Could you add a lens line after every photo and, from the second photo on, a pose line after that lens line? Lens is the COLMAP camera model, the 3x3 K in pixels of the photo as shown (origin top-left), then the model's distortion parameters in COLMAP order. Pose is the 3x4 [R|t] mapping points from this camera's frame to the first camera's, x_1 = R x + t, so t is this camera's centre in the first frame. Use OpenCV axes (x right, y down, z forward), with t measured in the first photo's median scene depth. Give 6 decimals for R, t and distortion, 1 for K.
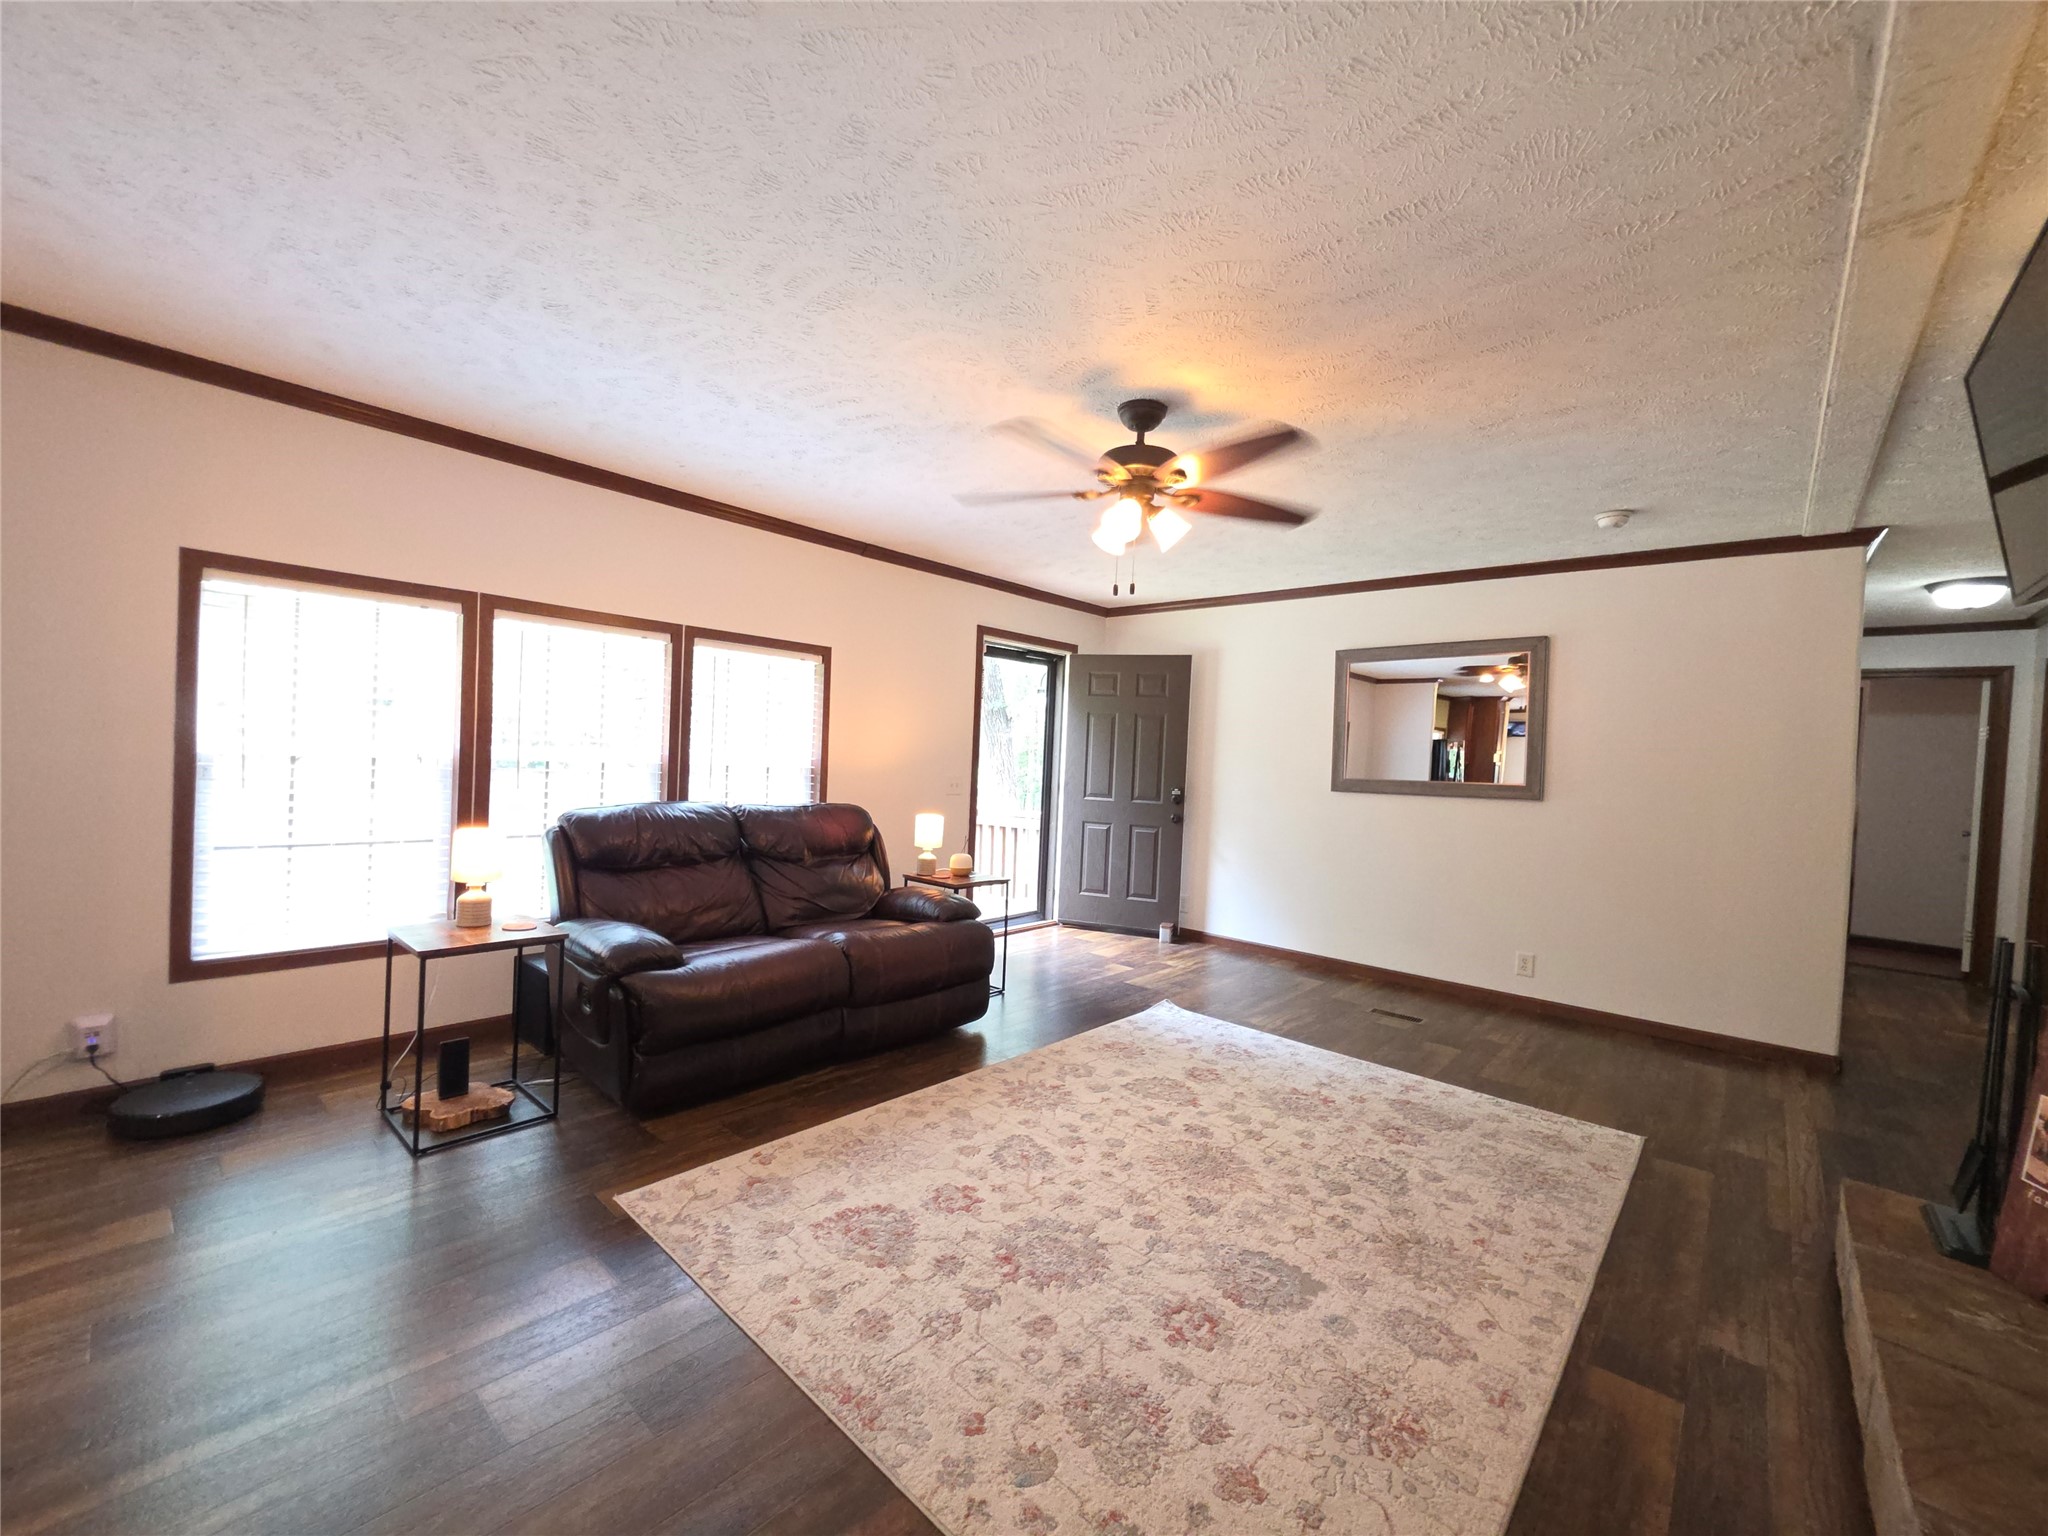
lens RADIAL K [[820.0, 0, 1021.1], [0, 820.0, 770.1], [0, 0, 1]] dist [0.001579, 0.000267]
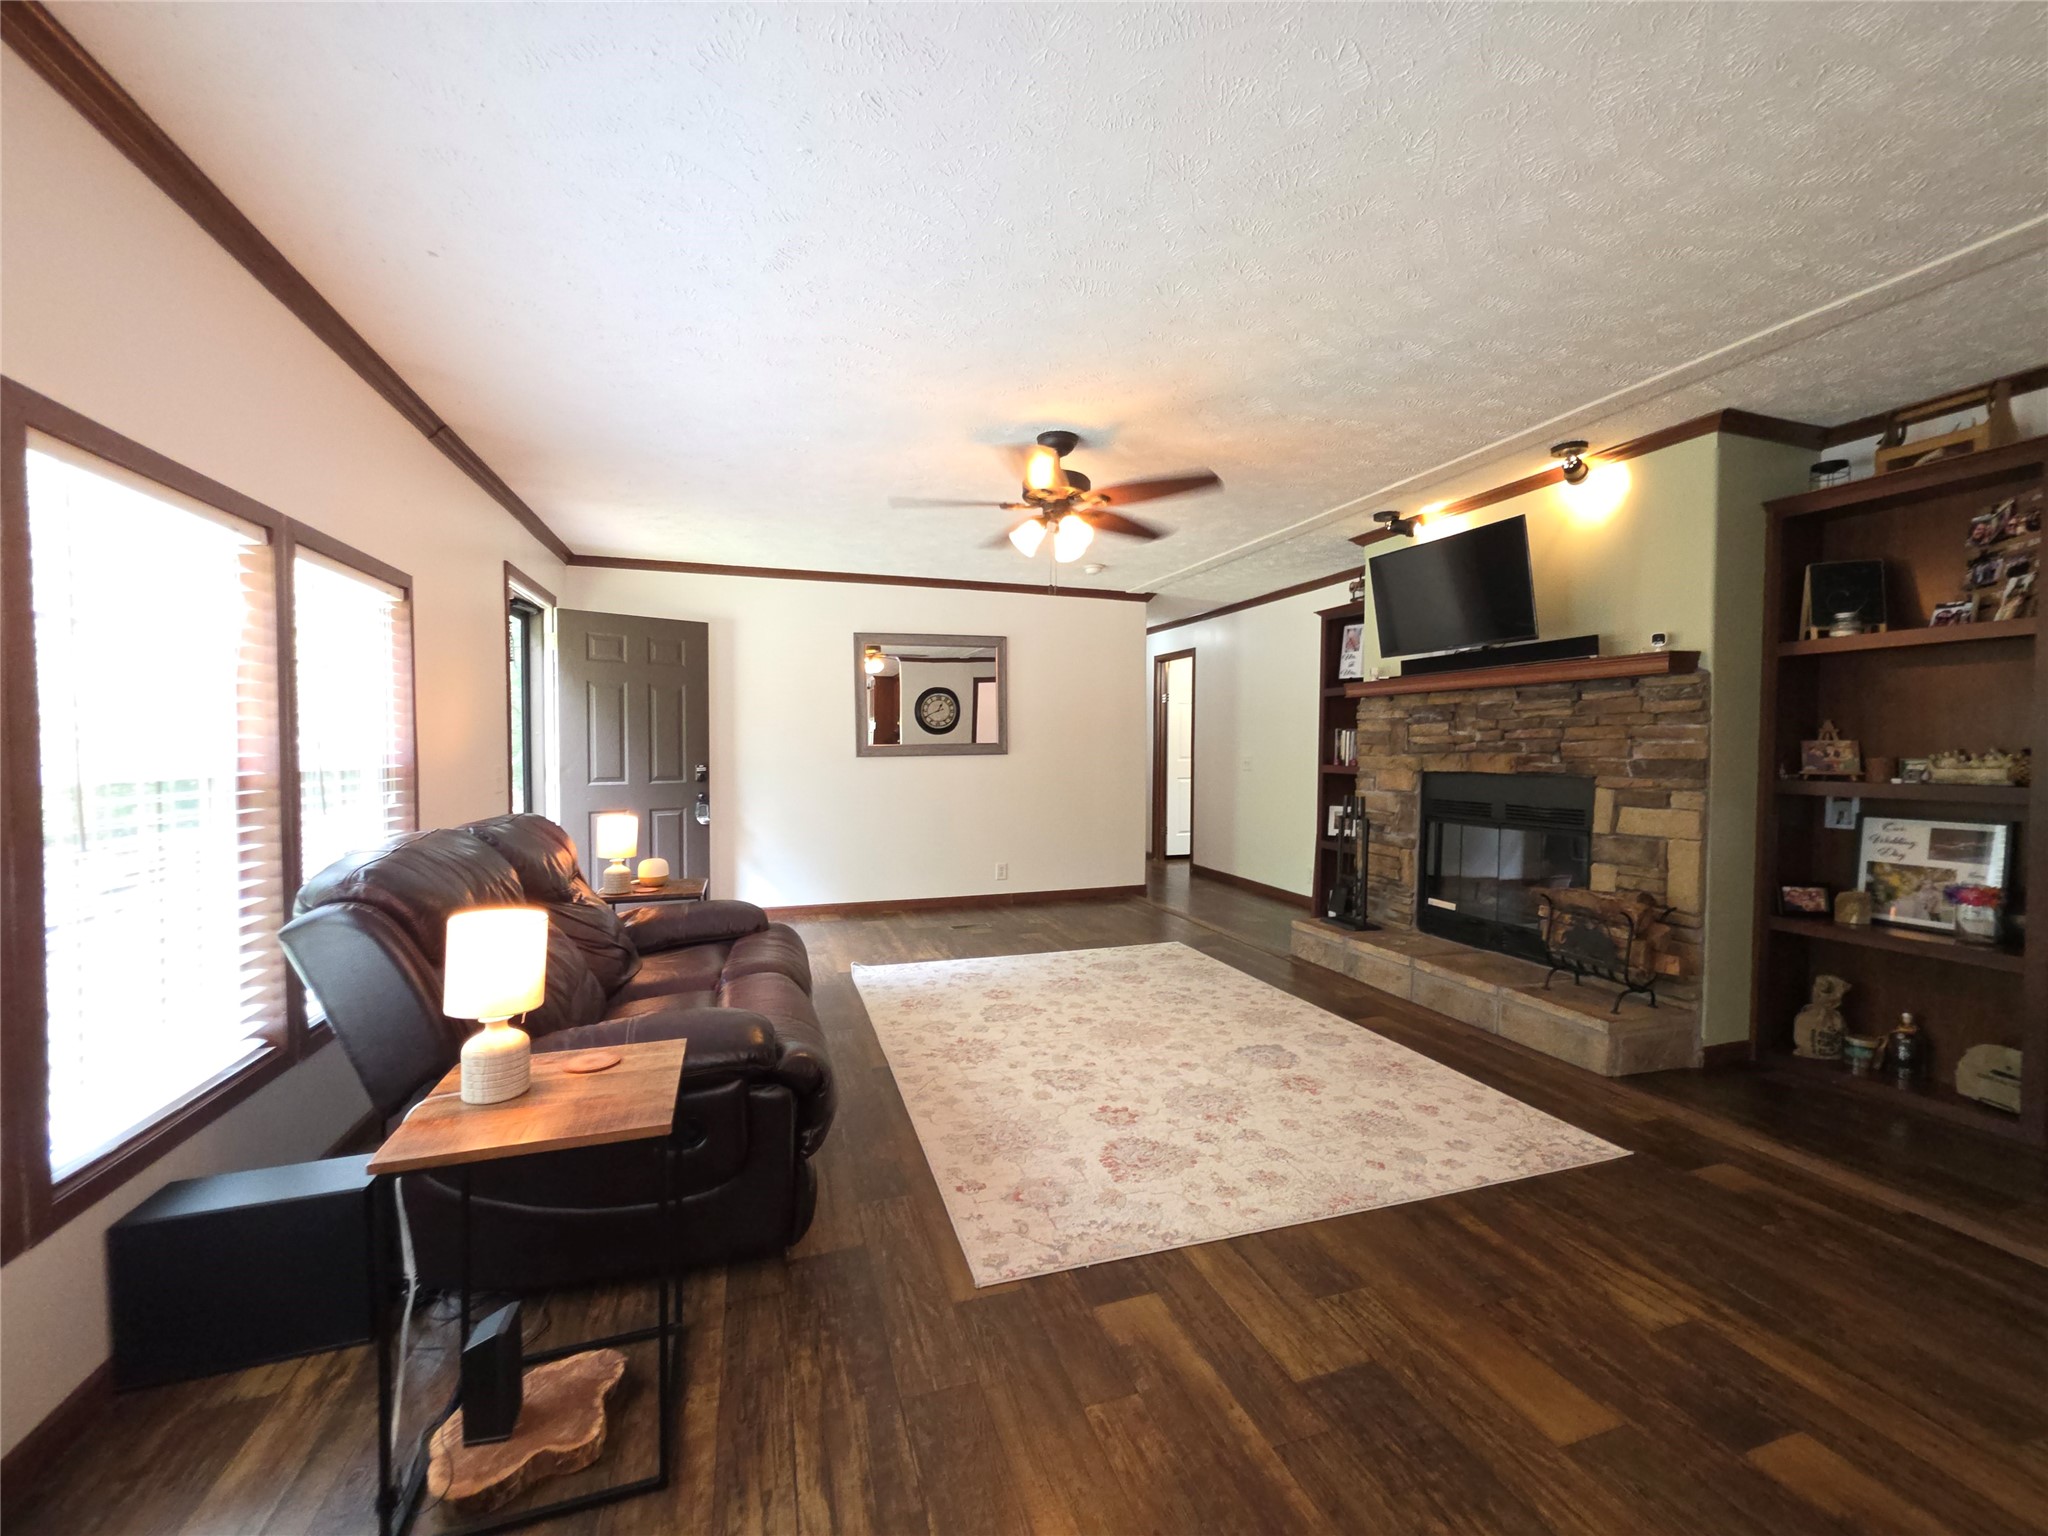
lens RADIAL K [[820.0, 0, 1021.1], [0, 820.0, 770.1], [0, 0, 1]] dist [0.001579, 0.000267]
pose [[0.499236, -0.072627, 0.863417, -0.919088], [0.035771, 0.997359, 0.063211, -0.036718], [-0.865727, -0.000672, 0.500516, 0.441487]]
